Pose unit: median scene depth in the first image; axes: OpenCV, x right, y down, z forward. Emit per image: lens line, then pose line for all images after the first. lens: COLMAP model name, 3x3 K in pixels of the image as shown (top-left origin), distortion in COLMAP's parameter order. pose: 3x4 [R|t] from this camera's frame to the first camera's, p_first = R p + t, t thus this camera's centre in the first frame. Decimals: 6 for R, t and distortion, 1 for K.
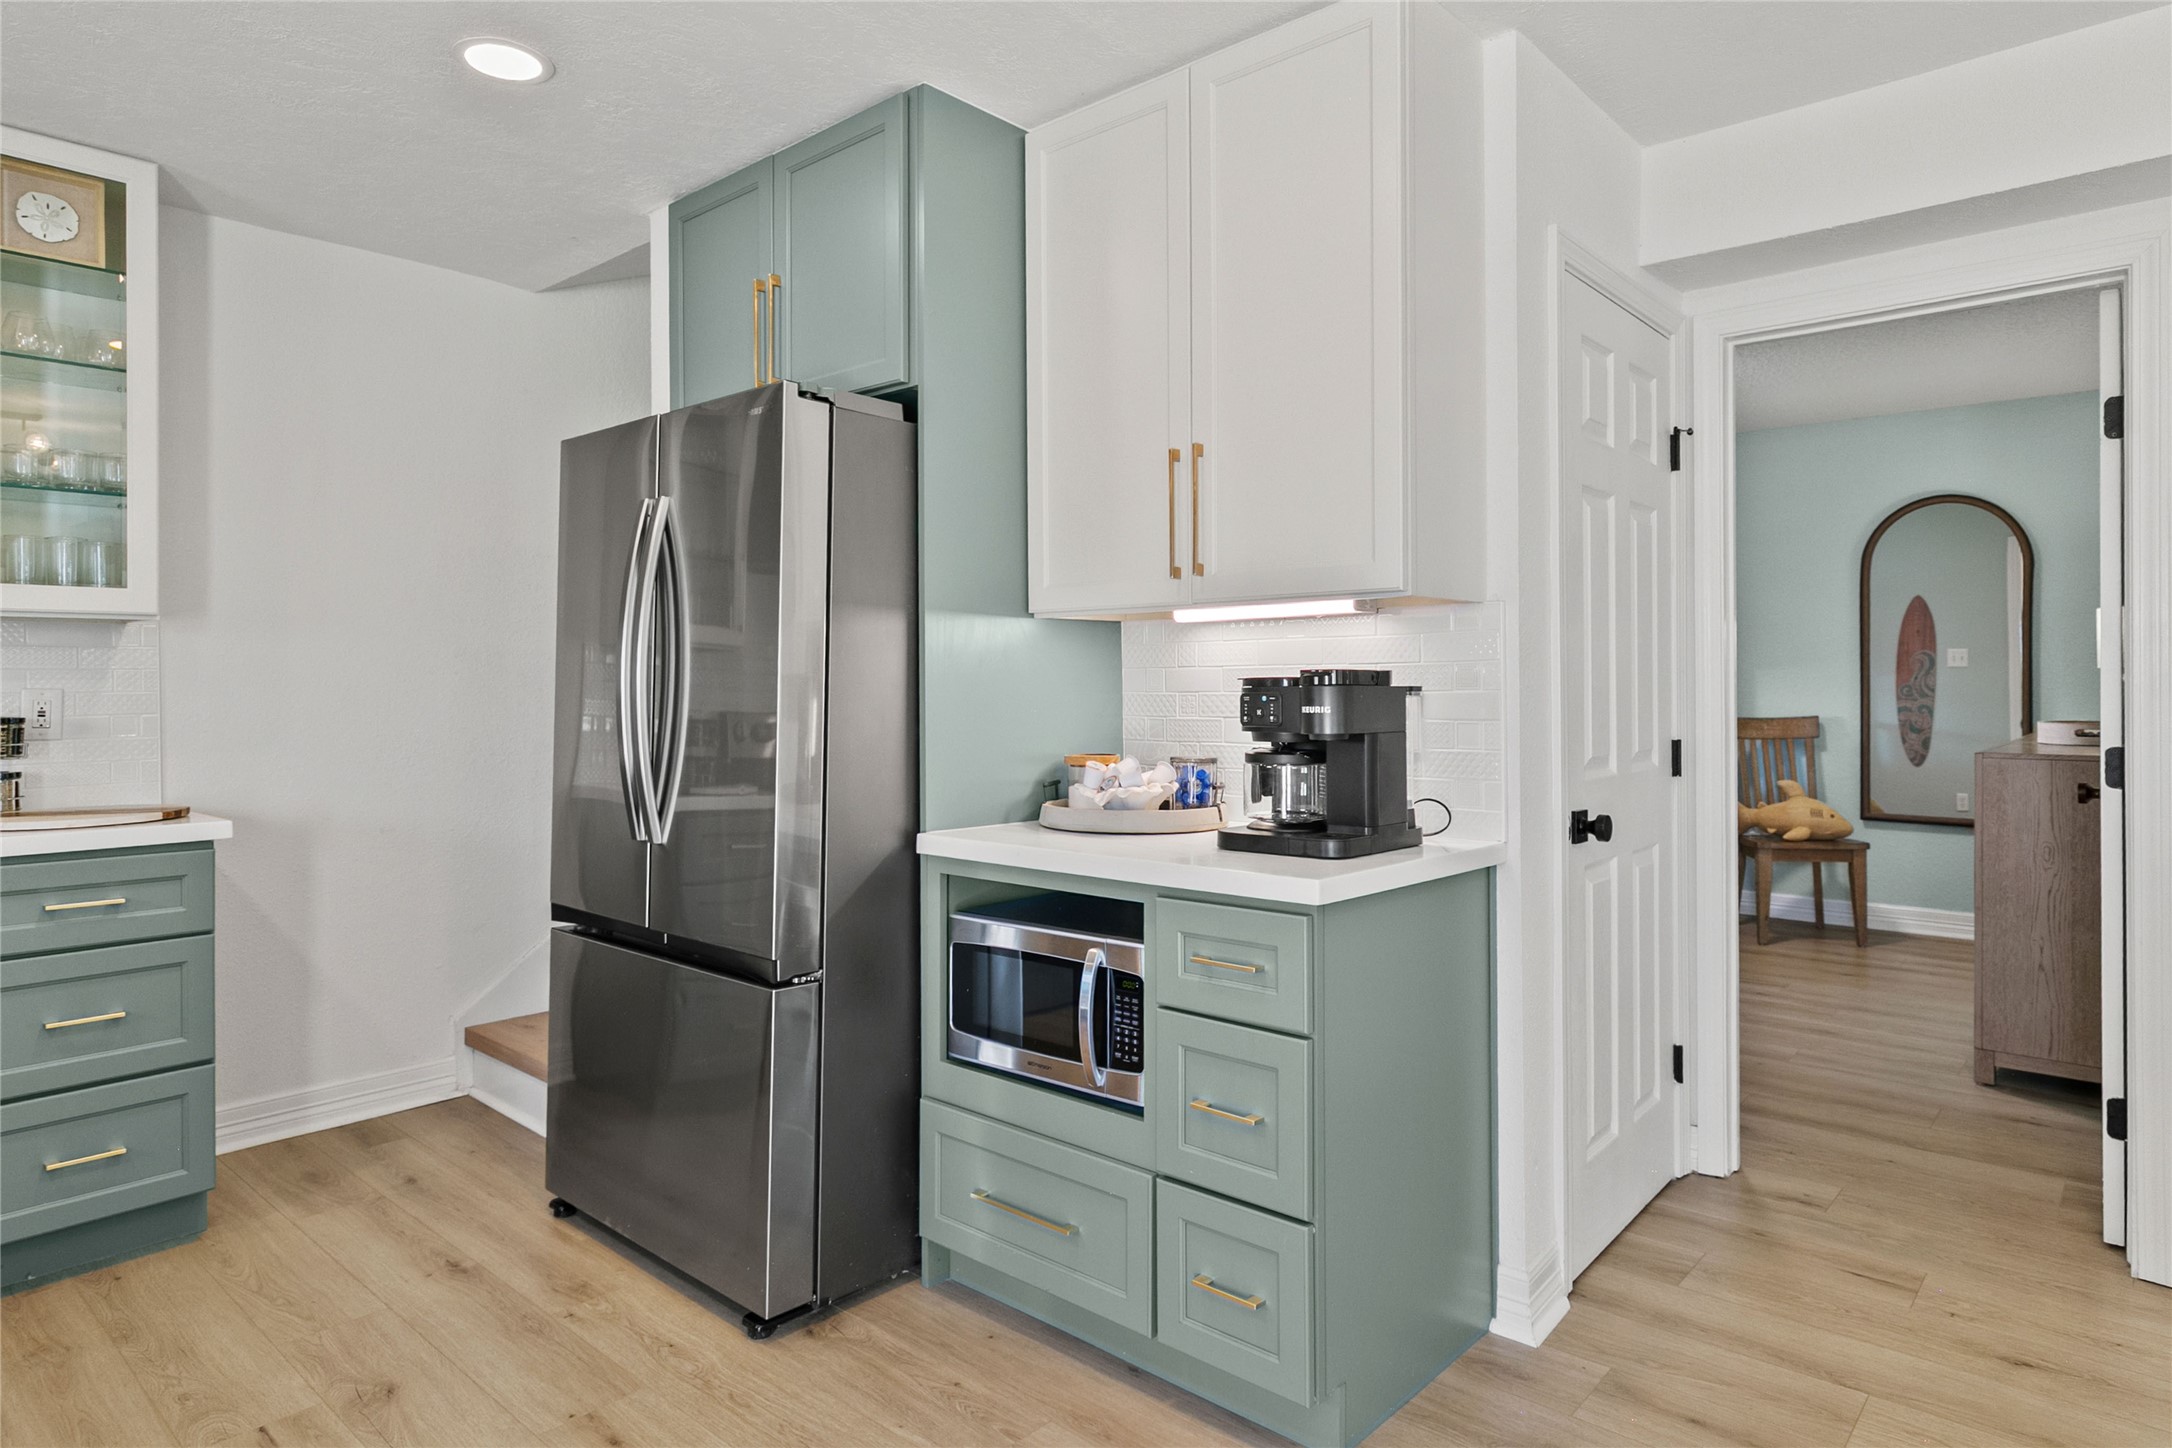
lens RADIAL K [[1266.4, 0, 1061.9], [0, 1266.4, 672.2], [0, 0, 1]] dist [0.010060, -0.001972]
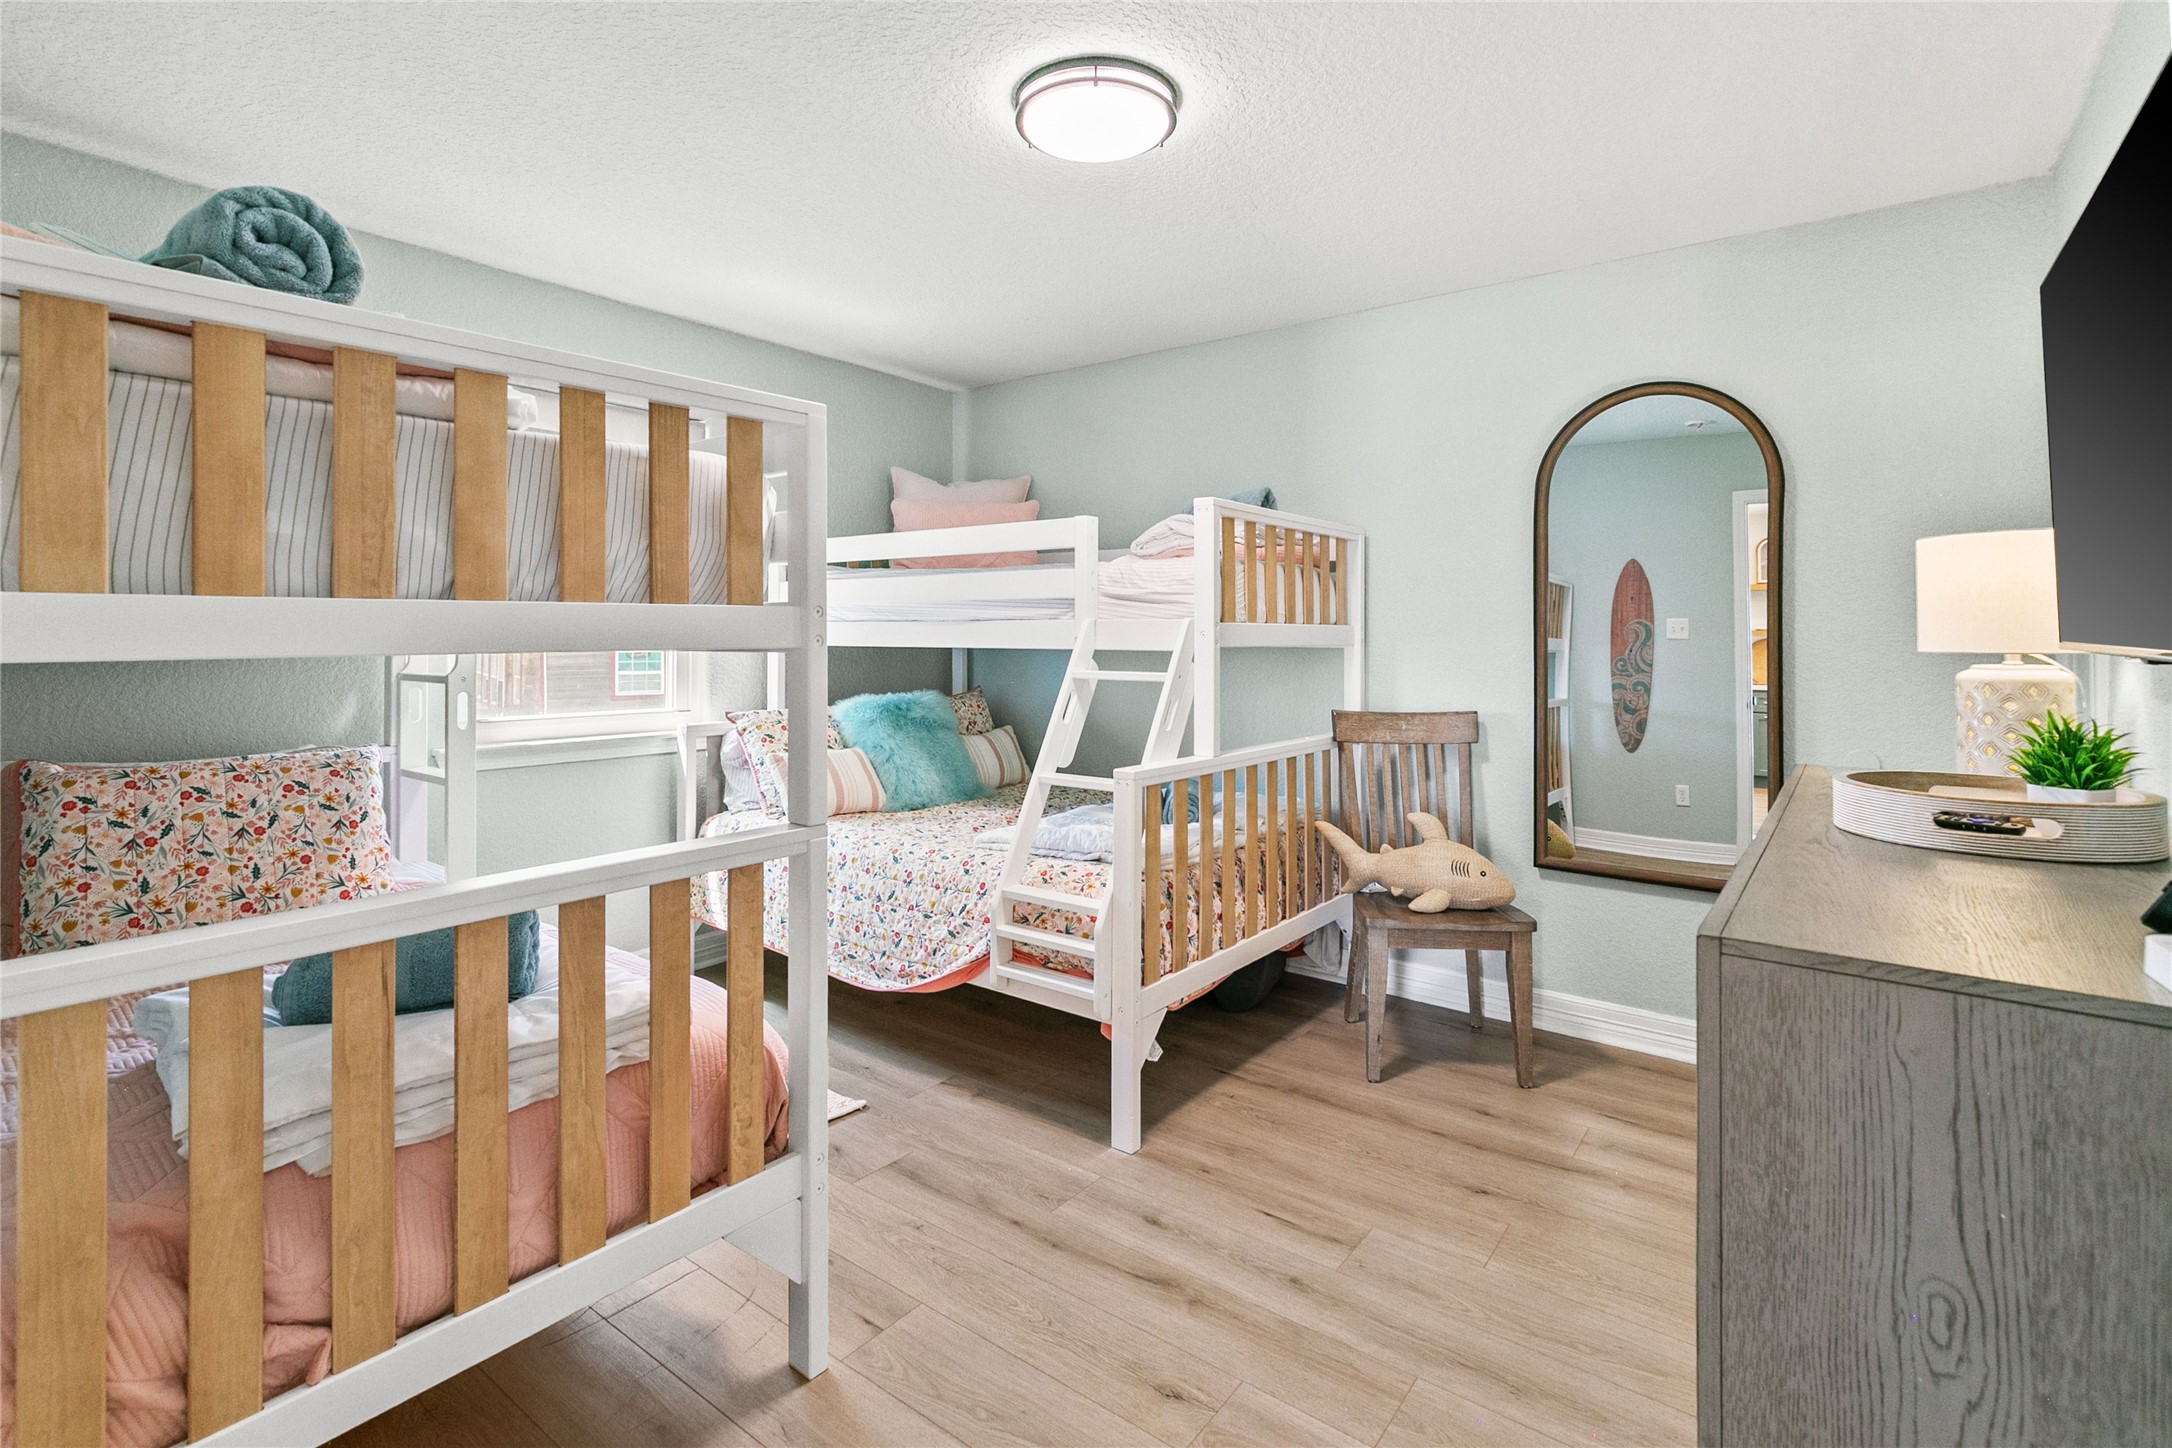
lens RADIAL K [[995.8, 0, 1080.1], [0, 995.8, 619.2], [0, 0, 1]] dist [0.008372, -0.002263]
pose [[0.997473, 0.009273, 0.070446, 0.357804], [-0.008151, 0.999836, -0.016200, -0.004485], [-0.070584, 0.015585, 0.997384, 0.498816]]
